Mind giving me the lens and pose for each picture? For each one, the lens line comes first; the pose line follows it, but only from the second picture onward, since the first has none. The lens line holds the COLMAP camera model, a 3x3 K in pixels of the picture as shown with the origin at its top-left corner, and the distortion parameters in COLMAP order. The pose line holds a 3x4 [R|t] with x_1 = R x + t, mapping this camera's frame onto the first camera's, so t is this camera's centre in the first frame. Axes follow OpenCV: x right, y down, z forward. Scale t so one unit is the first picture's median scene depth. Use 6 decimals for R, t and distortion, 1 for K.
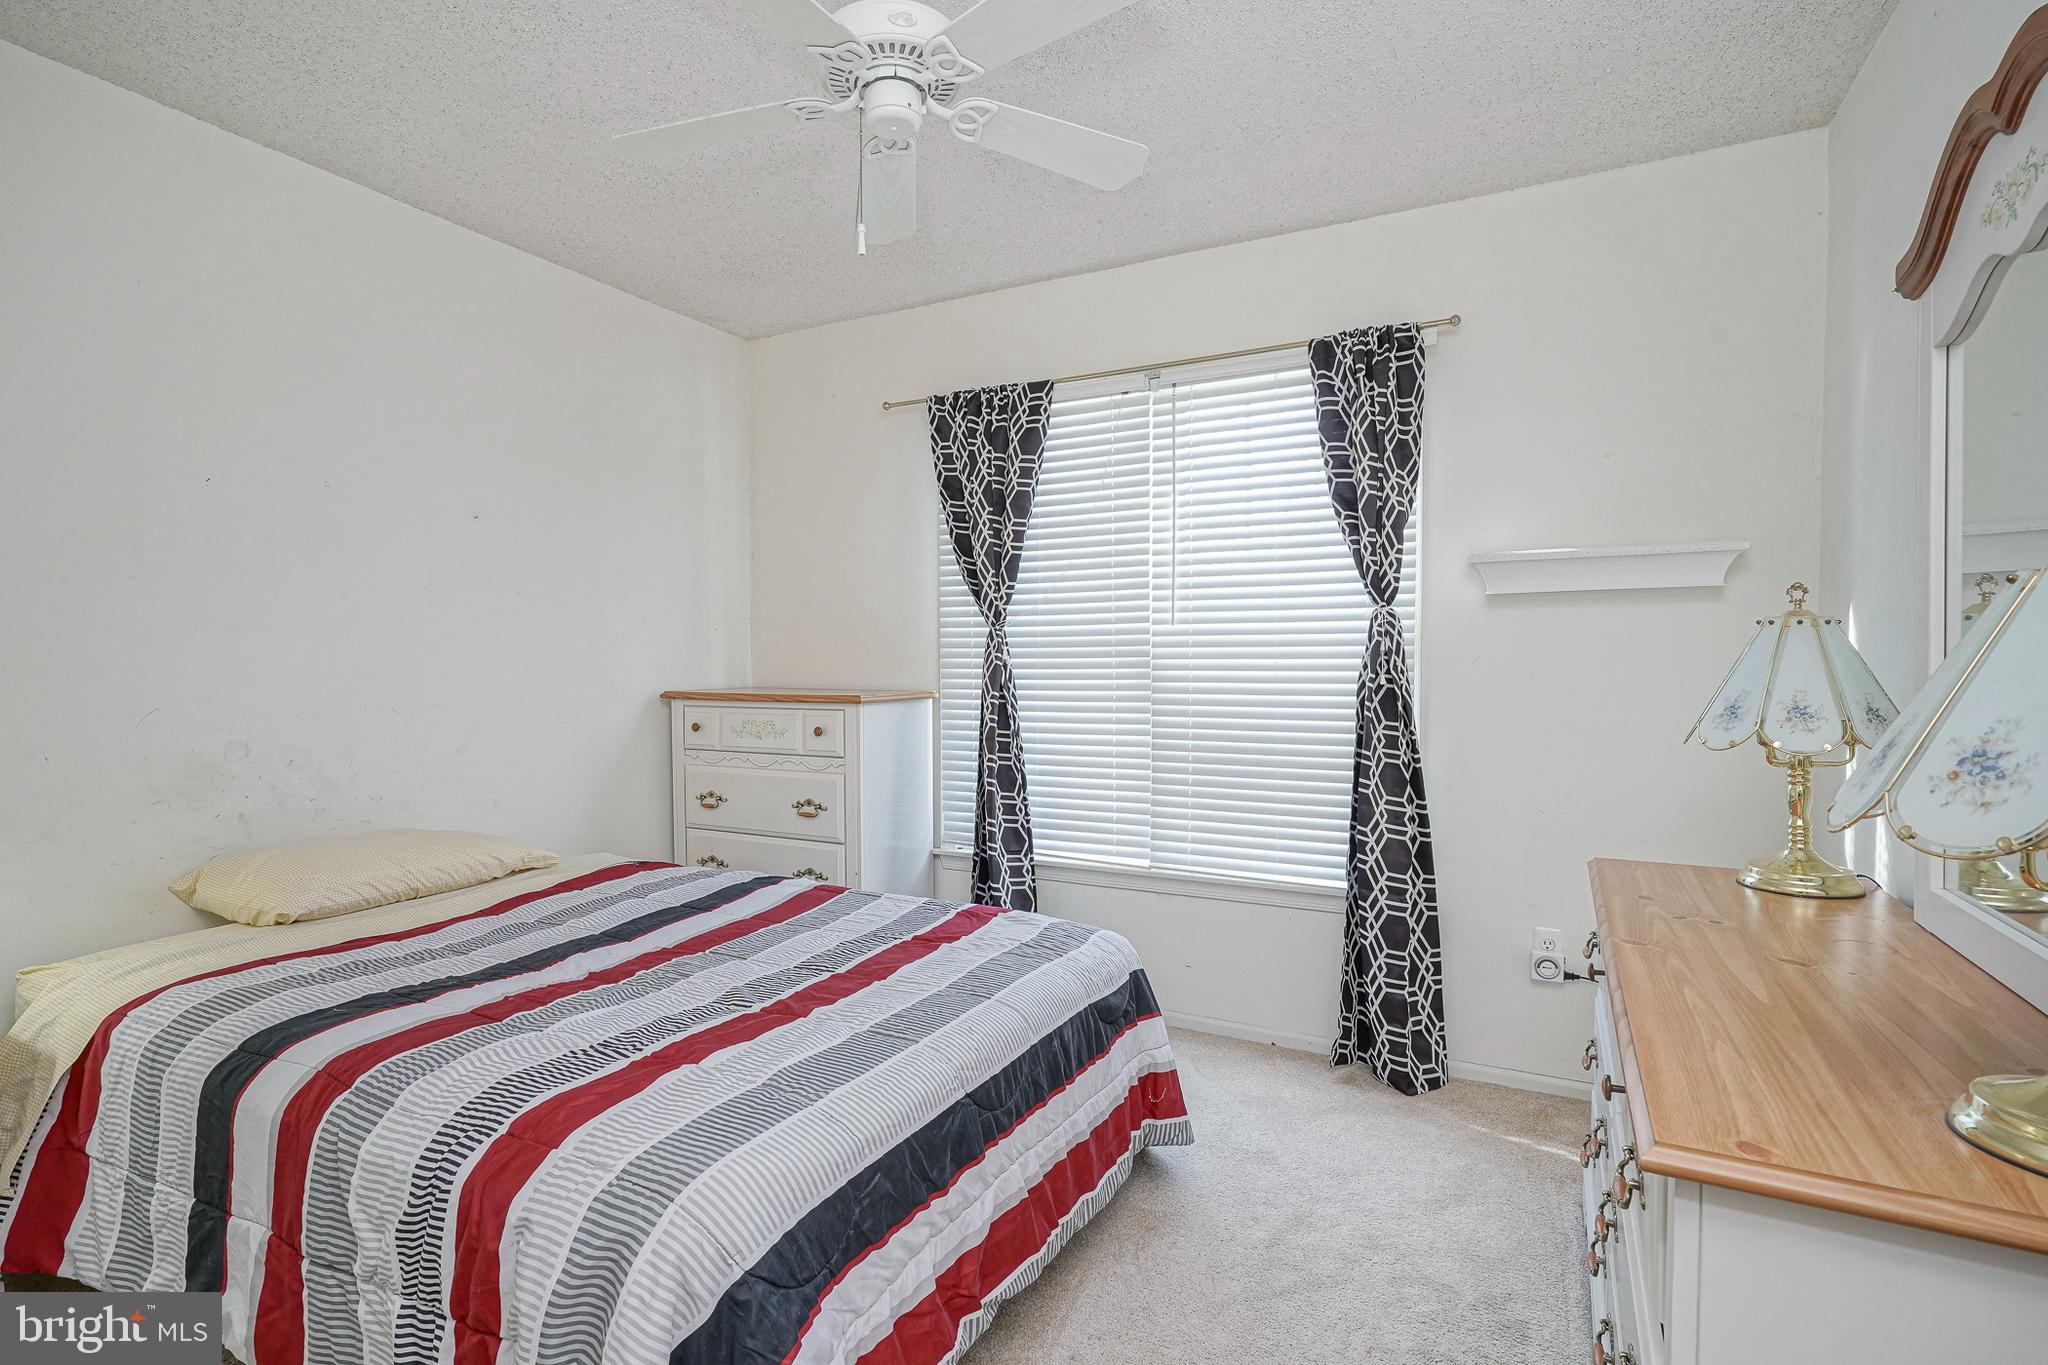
lens RADIAL K [[991.2, 0, 1025.4], [0, 991.2, 683.5], [0, 0, 1]] dist [-0.004829, 0.003246]
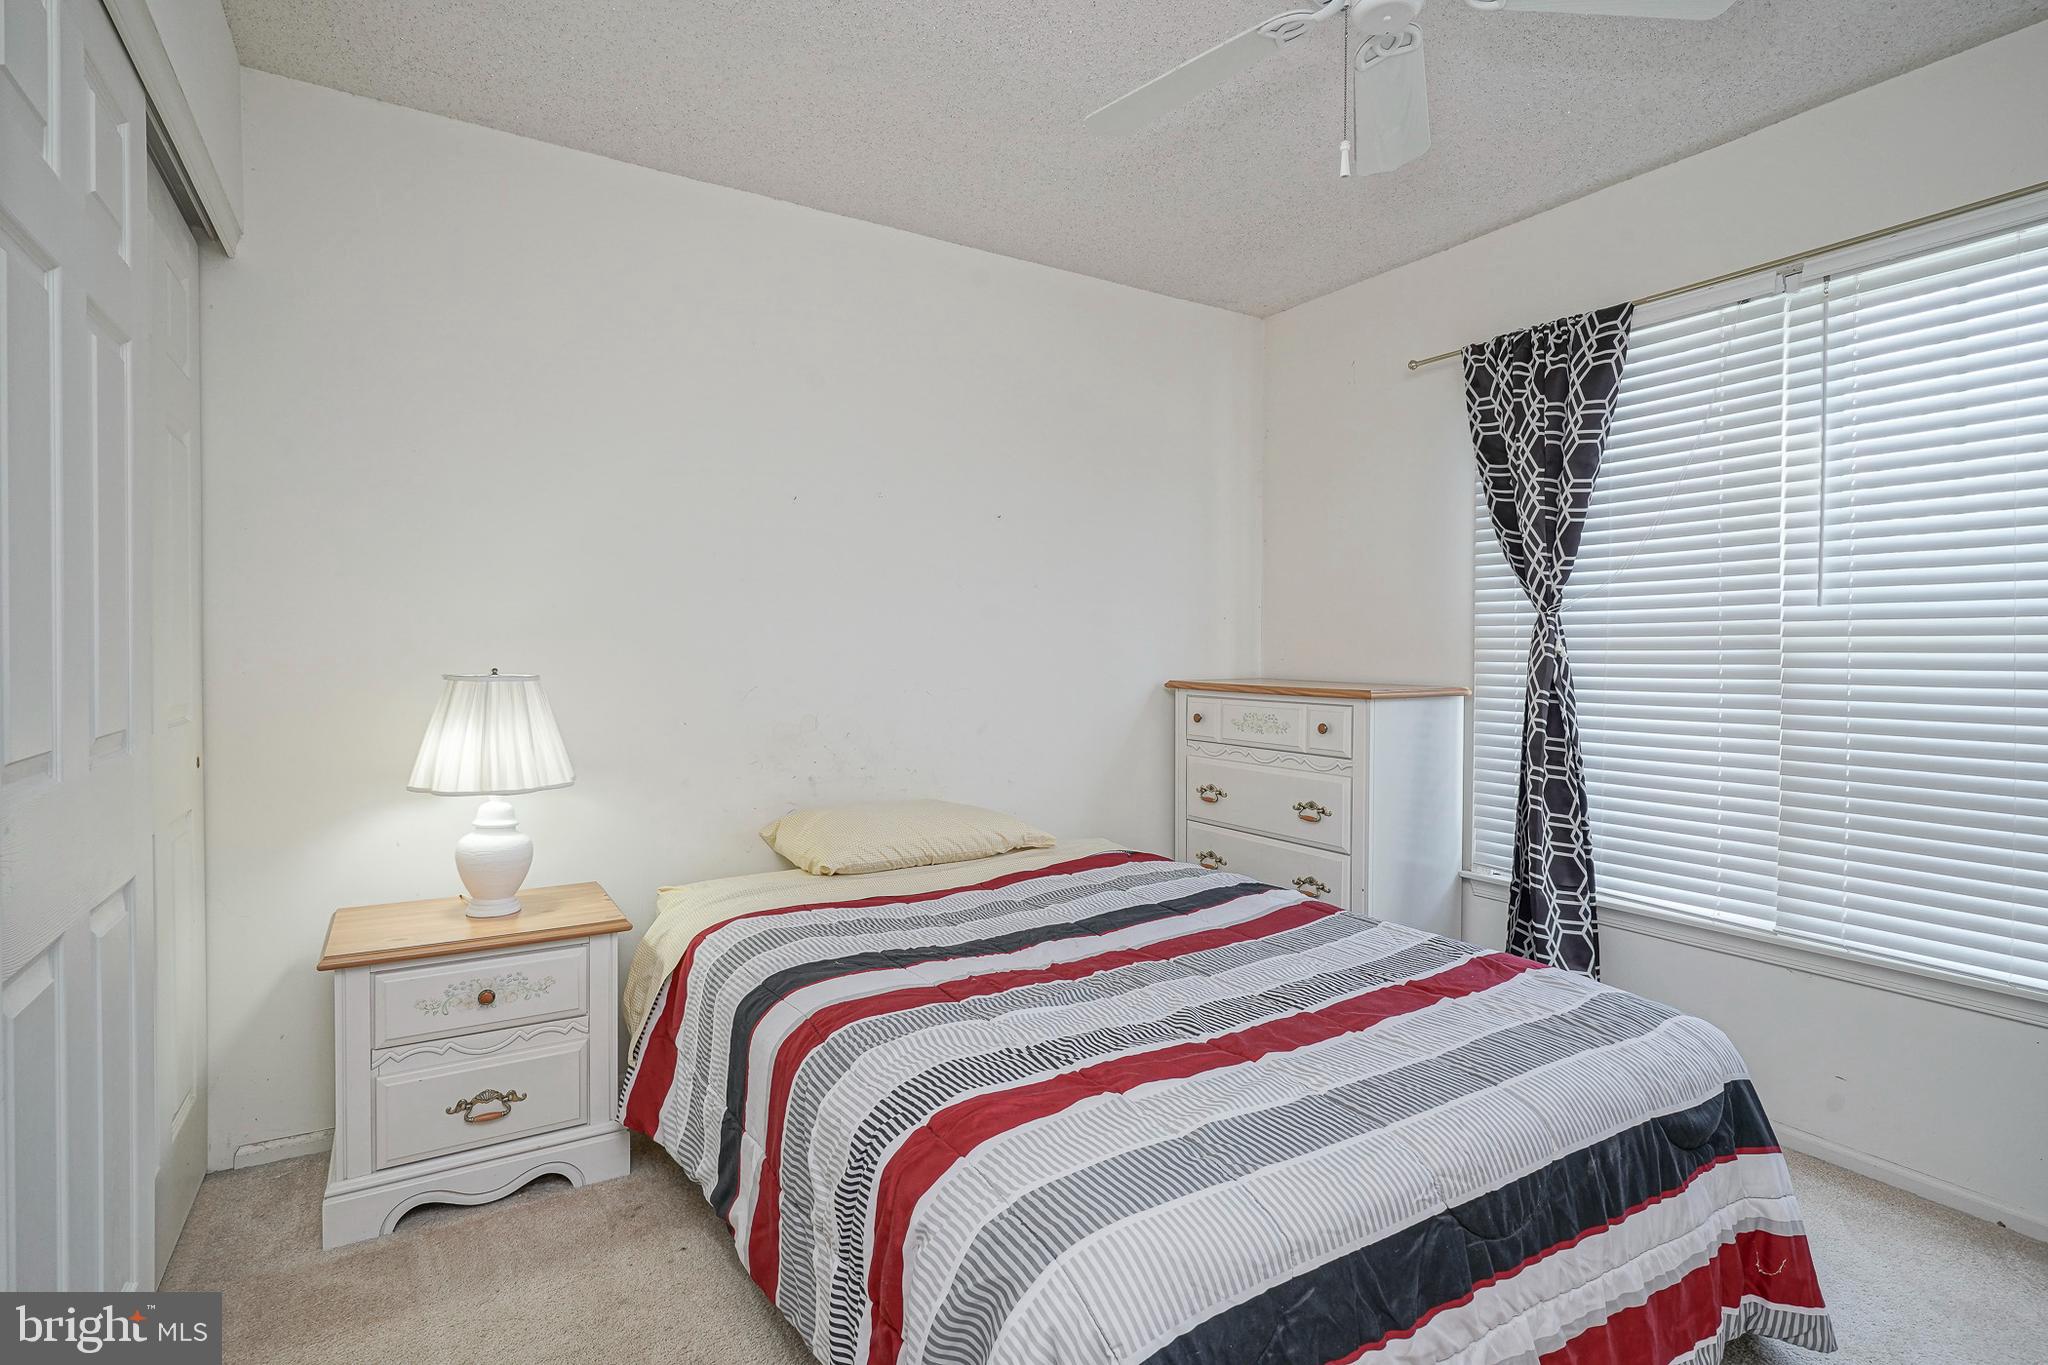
lens RADIAL K [[991.2, 0, 1012.5], [0, 991.2, 662.8], [0, 0, 1]] dist [-0.004829, 0.003246]
pose [[0.853711, 0.012902, -0.520588, 0.034039], [-0.018389, 0.999816, -0.005378, -0.003395], [0.520423, 0.014165, 0.853791, 0.107672]]
